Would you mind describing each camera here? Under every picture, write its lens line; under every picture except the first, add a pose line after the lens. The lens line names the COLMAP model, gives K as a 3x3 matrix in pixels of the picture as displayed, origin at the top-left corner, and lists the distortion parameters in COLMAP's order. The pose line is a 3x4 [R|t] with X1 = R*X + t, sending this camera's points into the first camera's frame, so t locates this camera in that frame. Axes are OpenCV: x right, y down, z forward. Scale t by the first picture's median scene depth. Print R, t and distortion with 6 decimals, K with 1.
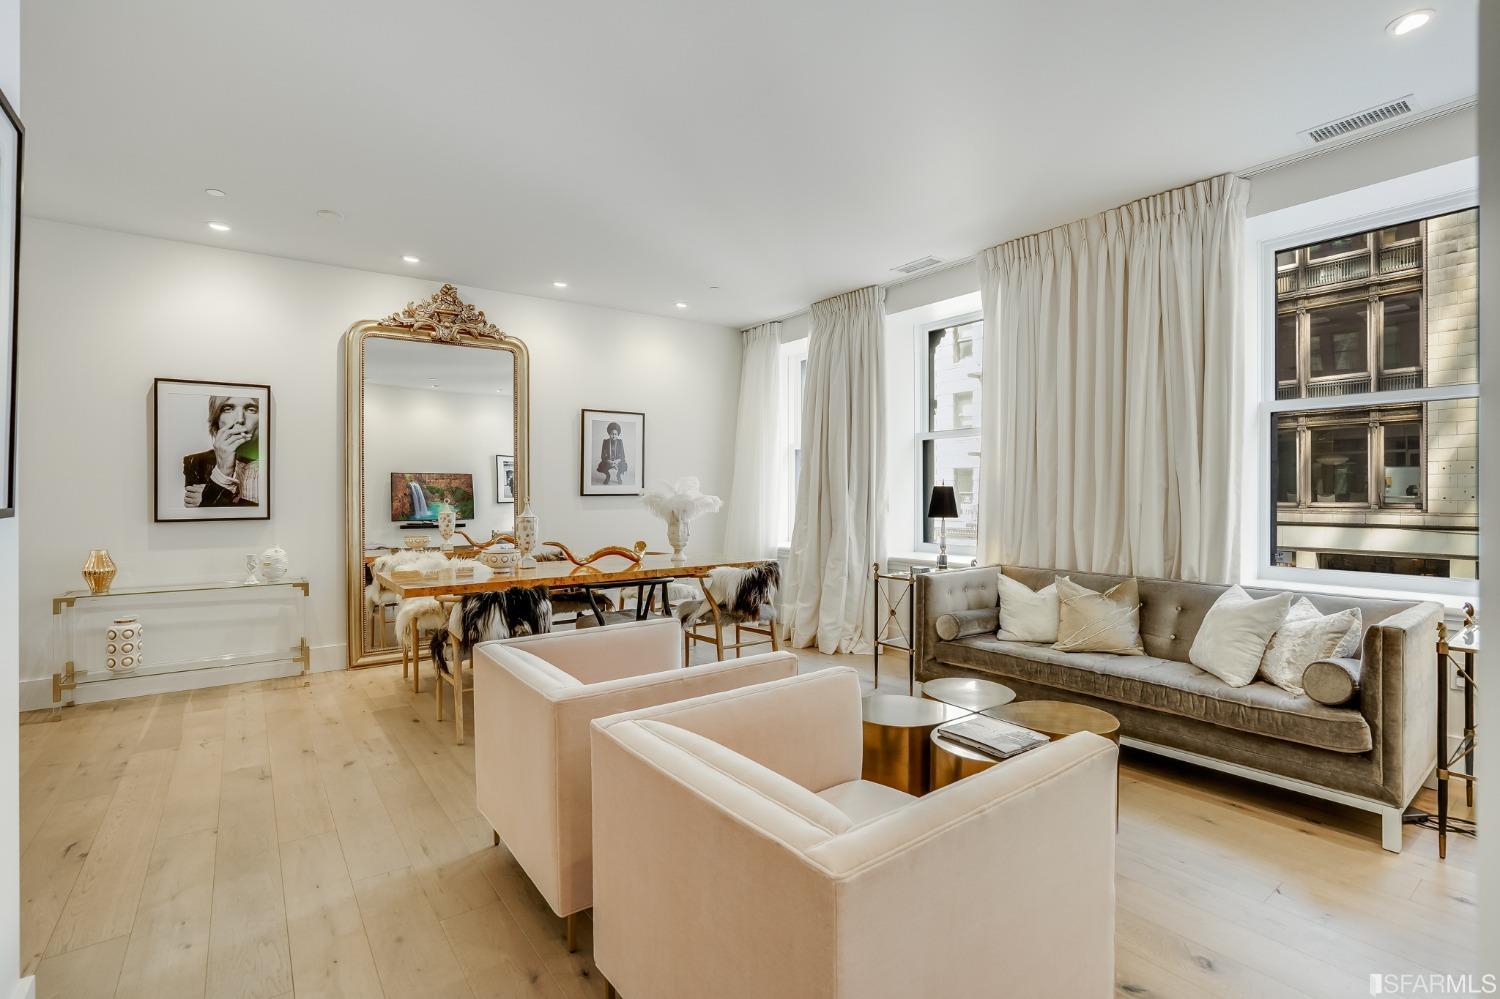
lens RADIAL K [[687.3, 0, 736.7], [0, 687.3, 501.2], [0, 0, 1]] dist [-0.027669, 0.005888]
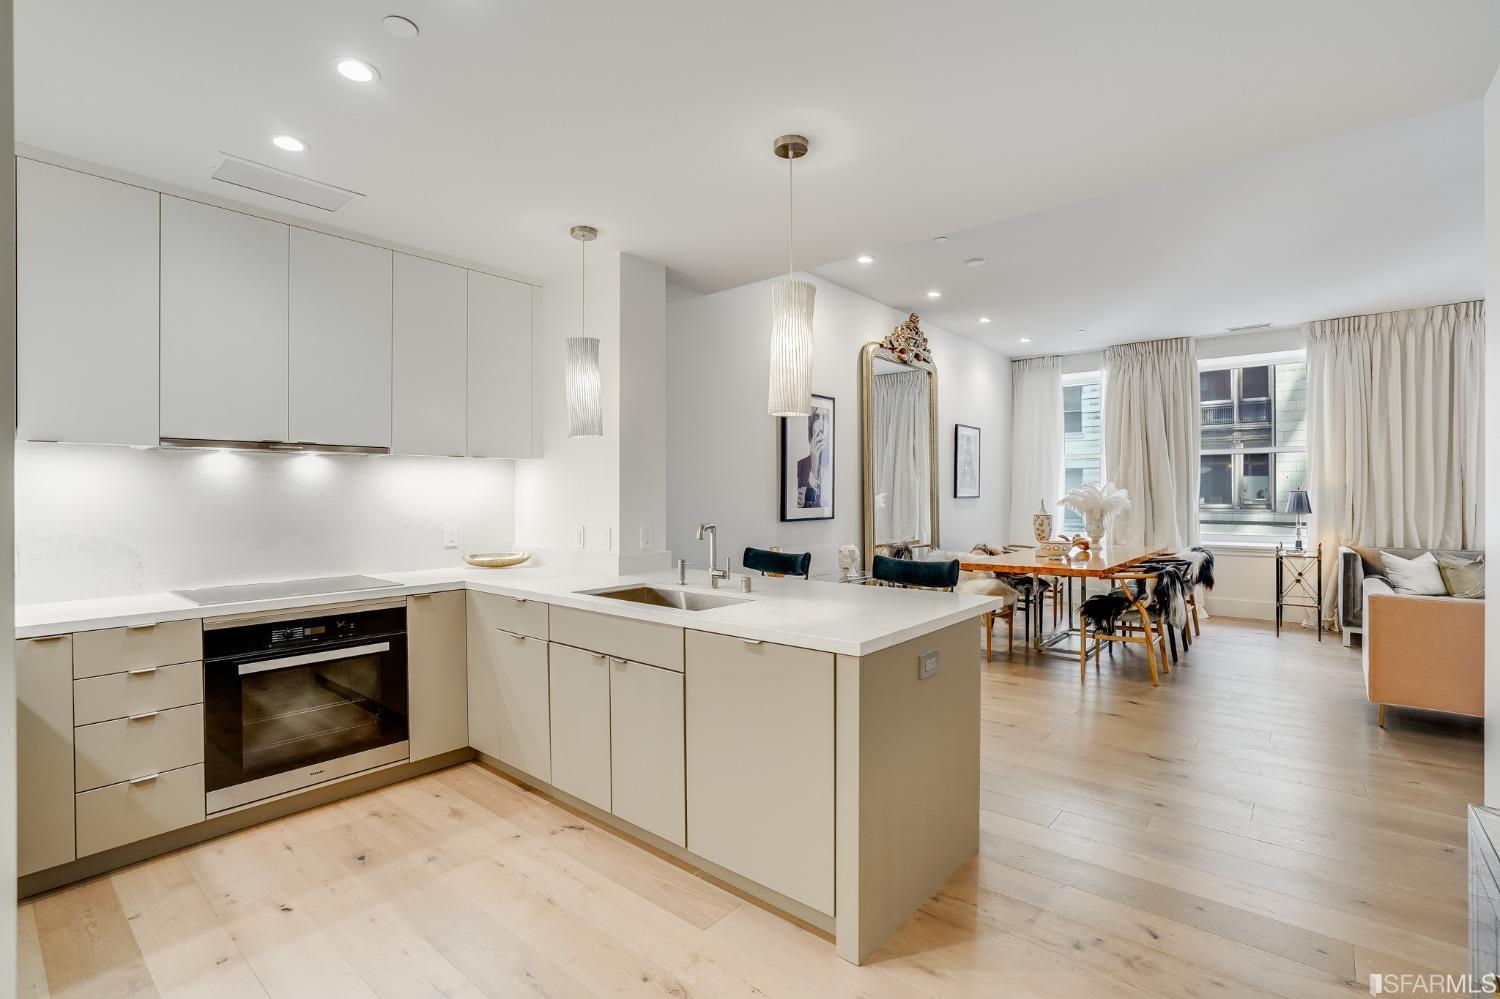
lens RADIAL K [[687.3, 0, 748.6], [0, 687.3, 494.6], [0, 0, 1]] dist [-0.027669, 0.005888]
pose [[0.971815, 0.001786, 0.235740, -1.031574], [0.001621, 0.999897, -0.014257, 0.003392], [-0.235741, 0.014237, 0.971712, -0.059819]]
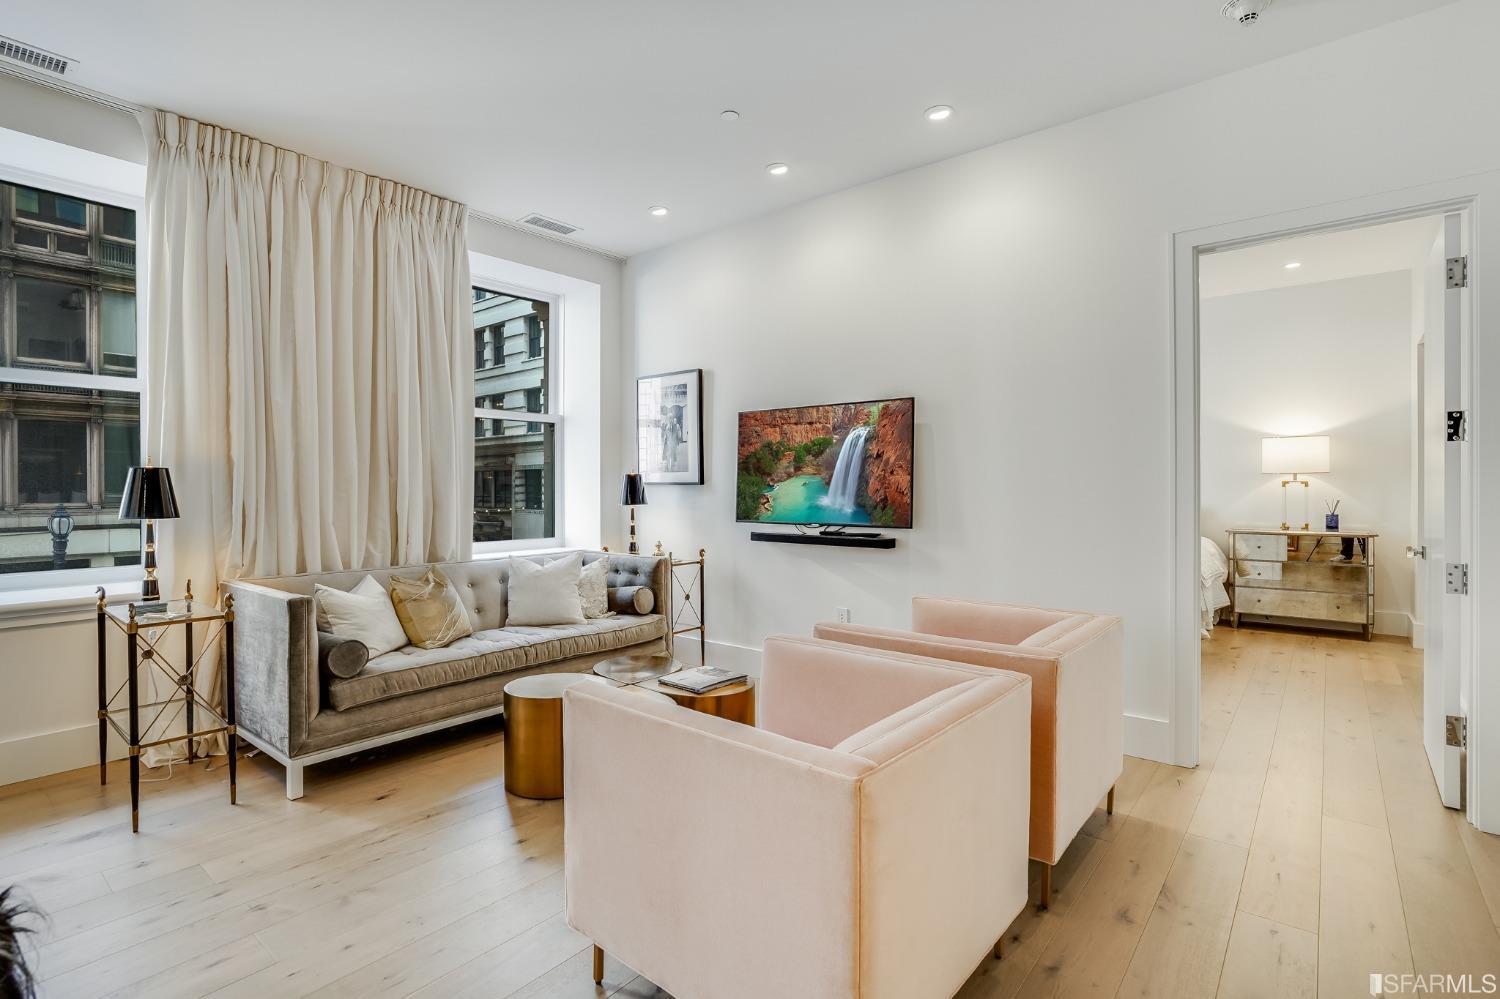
lens RADIAL K [[724.9, 0, 748.3], [0, 724.9, 492.3], [0, 0, 1]] dist [-0.015791, 0.003698]
pose [[-0.240852, -0.010636, 0.970503, -0.426369], [0.006746, 0.999897, 0.012632, -0.004106], [-0.970538, 0.009589, -0.240756, 0.593418]]
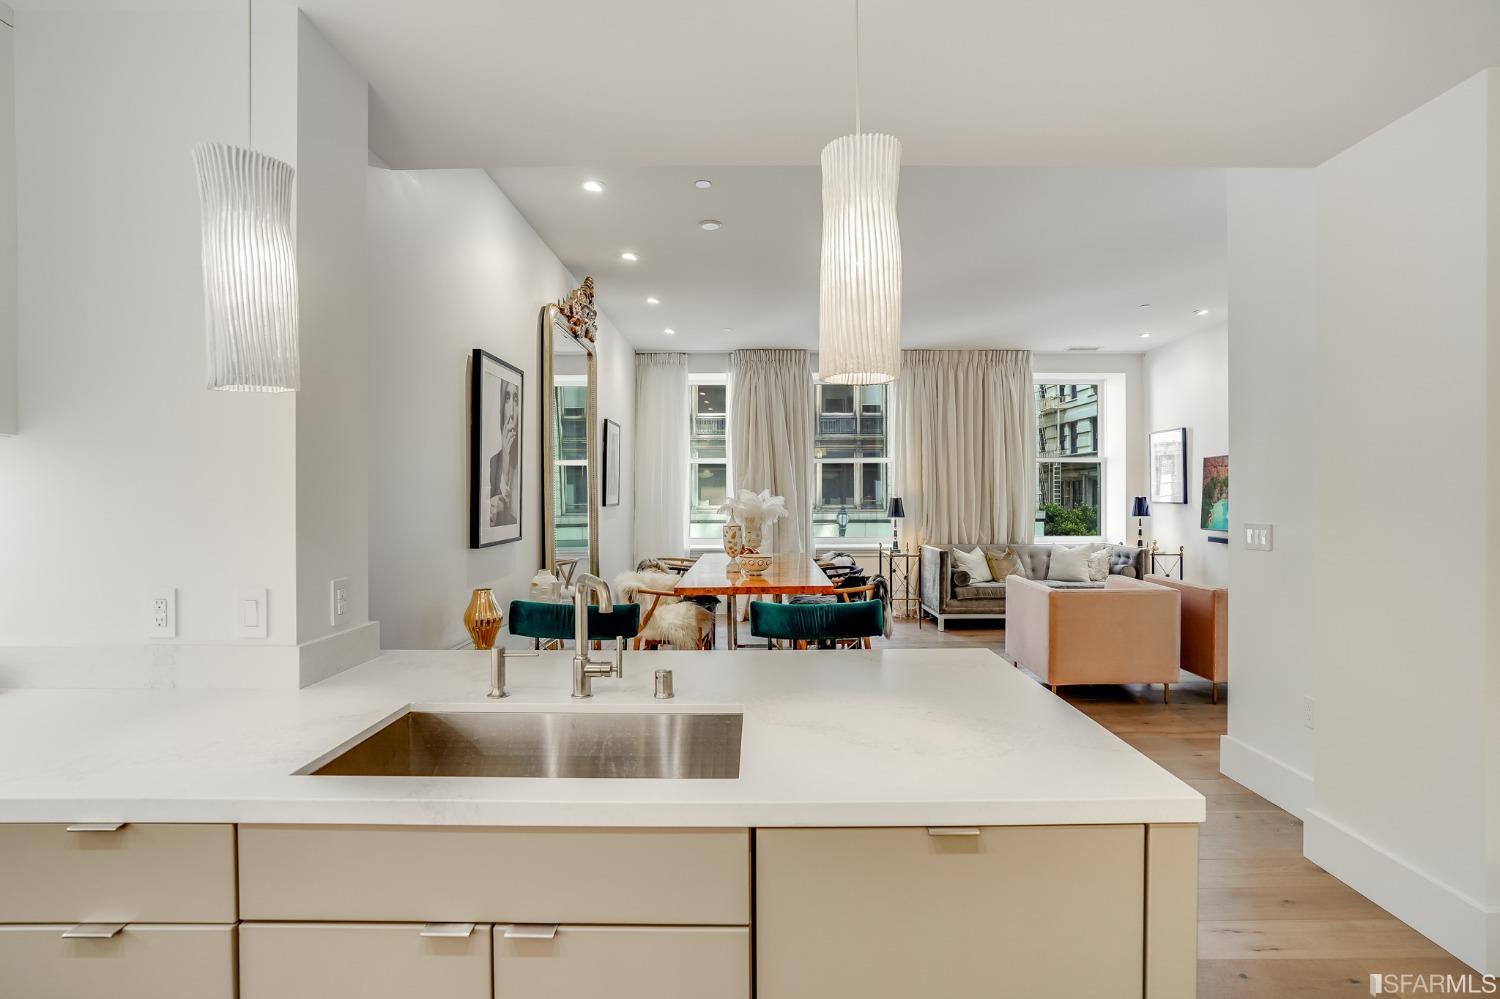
lens RADIAL K [[716.5, 0, 753.2], [0, 716.5, 501.0], [0, 0, 1]] dist [-0.023176, 0.000826]
pose [[0.595150, -0.004349, 0.803603, -1.139770], [0.008399, 0.999964, -0.000808, -0.014285], [-0.803571, 0.007230, 0.595165, 0.264525]]
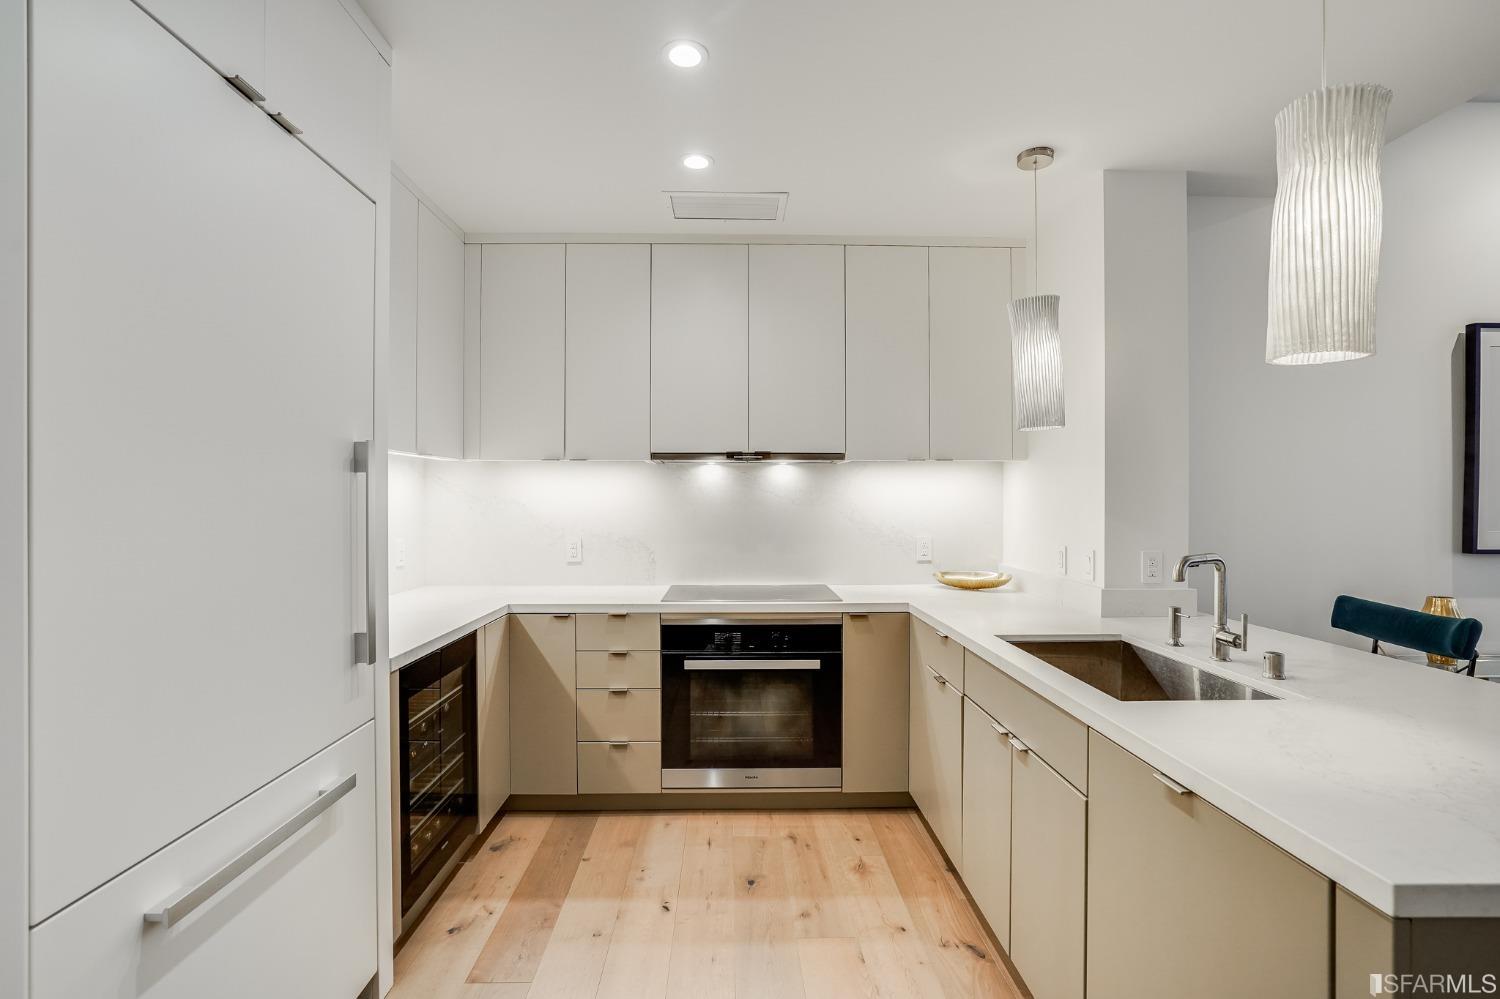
lens RADIAL K [[705.3, 0, 747.9], [0, 705.3, 499.5], [0, 0, 1]] dist [-0.045075, 0.013214]
pose [[0.820939, 0.007899, -0.570961, -0.917822], [-0.015048, 0.999856, -0.007804, -0.003260], [0.570818, 0.014998, 0.820940, 0.080137]]
